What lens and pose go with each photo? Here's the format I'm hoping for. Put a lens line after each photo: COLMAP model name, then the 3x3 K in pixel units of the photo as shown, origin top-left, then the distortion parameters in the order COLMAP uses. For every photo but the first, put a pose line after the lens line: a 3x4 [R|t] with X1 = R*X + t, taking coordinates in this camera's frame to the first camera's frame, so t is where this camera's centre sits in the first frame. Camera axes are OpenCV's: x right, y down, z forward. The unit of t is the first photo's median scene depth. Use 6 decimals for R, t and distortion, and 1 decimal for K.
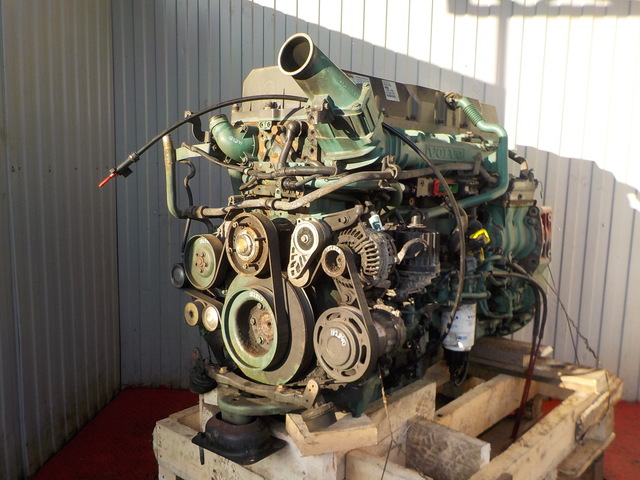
lens RADIAL K [[566.8, 0, 325.0], [0, 566.8, 244.0], [0, 0, 1]] dist [0.029356, -0.023377]
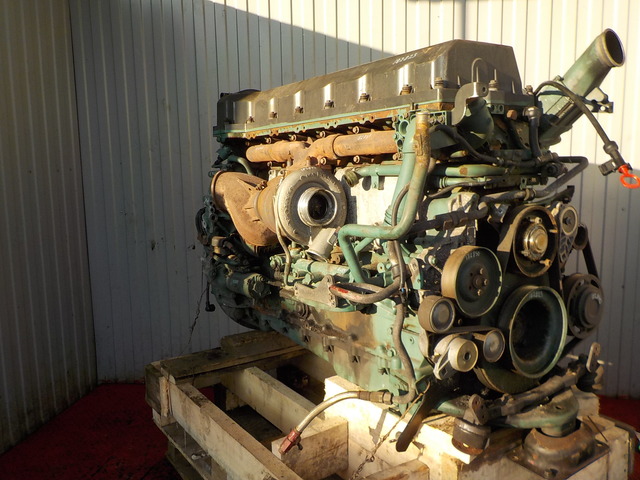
lens RADIAL K [[566.8, 0, 323.5], [0, 566.8, 241.9], [0, 0, 1]] dist [0.029356, -0.023377]
pose [[0.996407, -0.022295, -0.081712, 0.155468], [0.022867, 0.999720, 0.006062, 0.001424], [0.081554, -0.007909, 0.996638, 0.013933]]
